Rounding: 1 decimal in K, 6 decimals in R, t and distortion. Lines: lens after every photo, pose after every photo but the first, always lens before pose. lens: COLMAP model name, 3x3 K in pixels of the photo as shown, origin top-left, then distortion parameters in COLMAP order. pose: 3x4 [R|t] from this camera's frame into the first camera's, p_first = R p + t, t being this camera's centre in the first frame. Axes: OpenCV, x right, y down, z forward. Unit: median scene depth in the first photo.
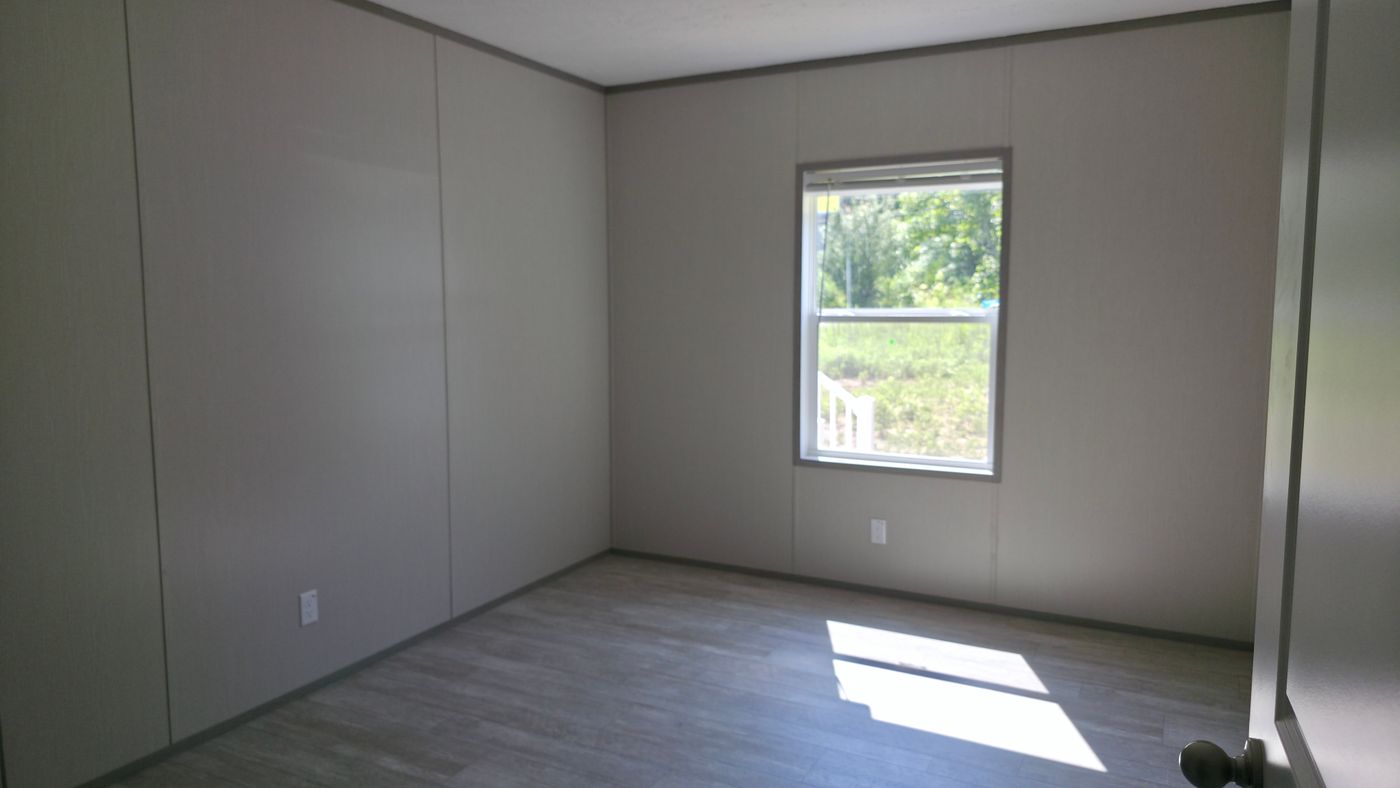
lens RADIAL K [[933.8, 0, 706.3], [0, 933.8, 397.7], [0, 0, 1]] dist [0.038752, -0.012627]
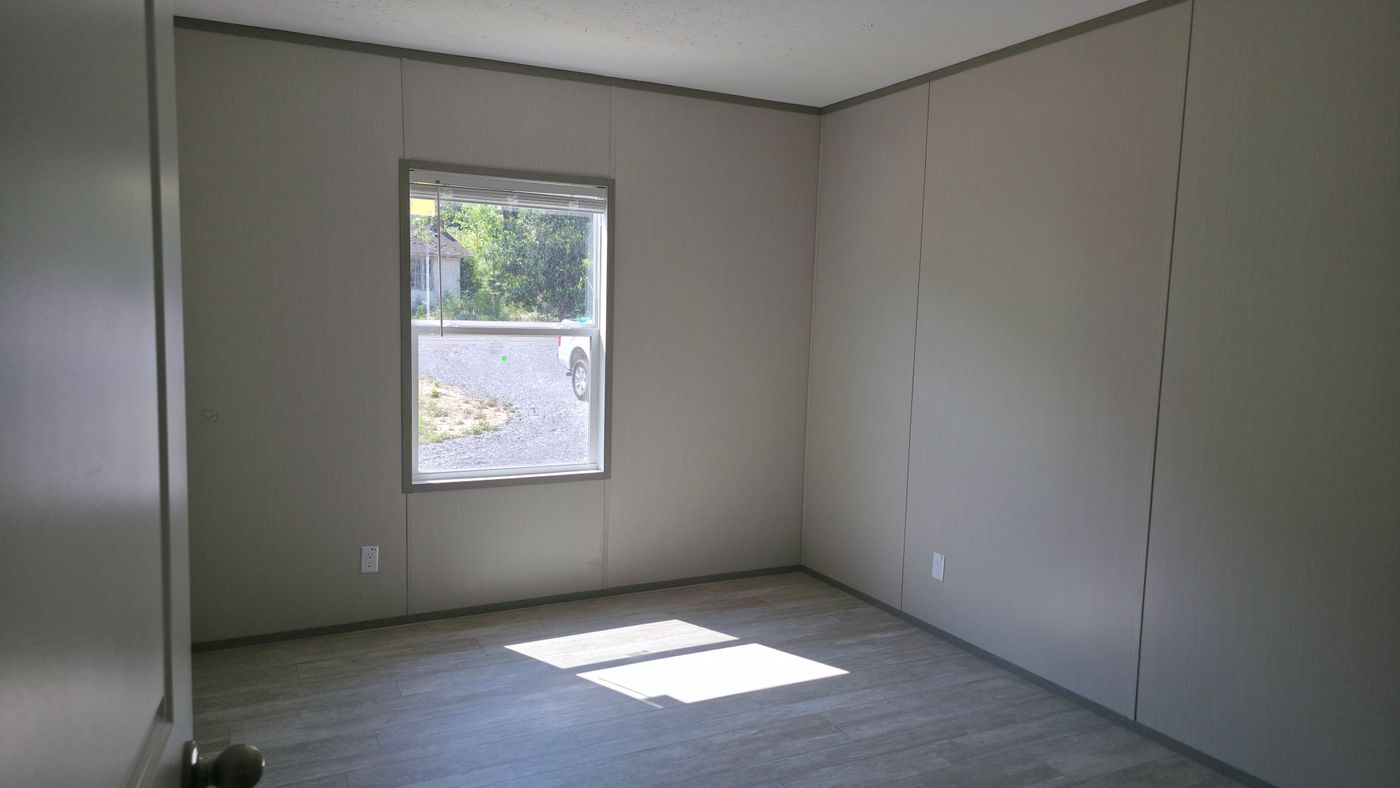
lens RADIAL K [[933.8, 0, 694.7], [0, 933.8, 386.1], [0, 0, 1]] dist [0.038752, -0.012627]
pose [[0.576505, -0.054624, 0.815266, -0.546421], [0.068102, 0.997504, 0.018677, -0.032860], [-0.814251, 0.044754, 0.578785, 0.284040]]
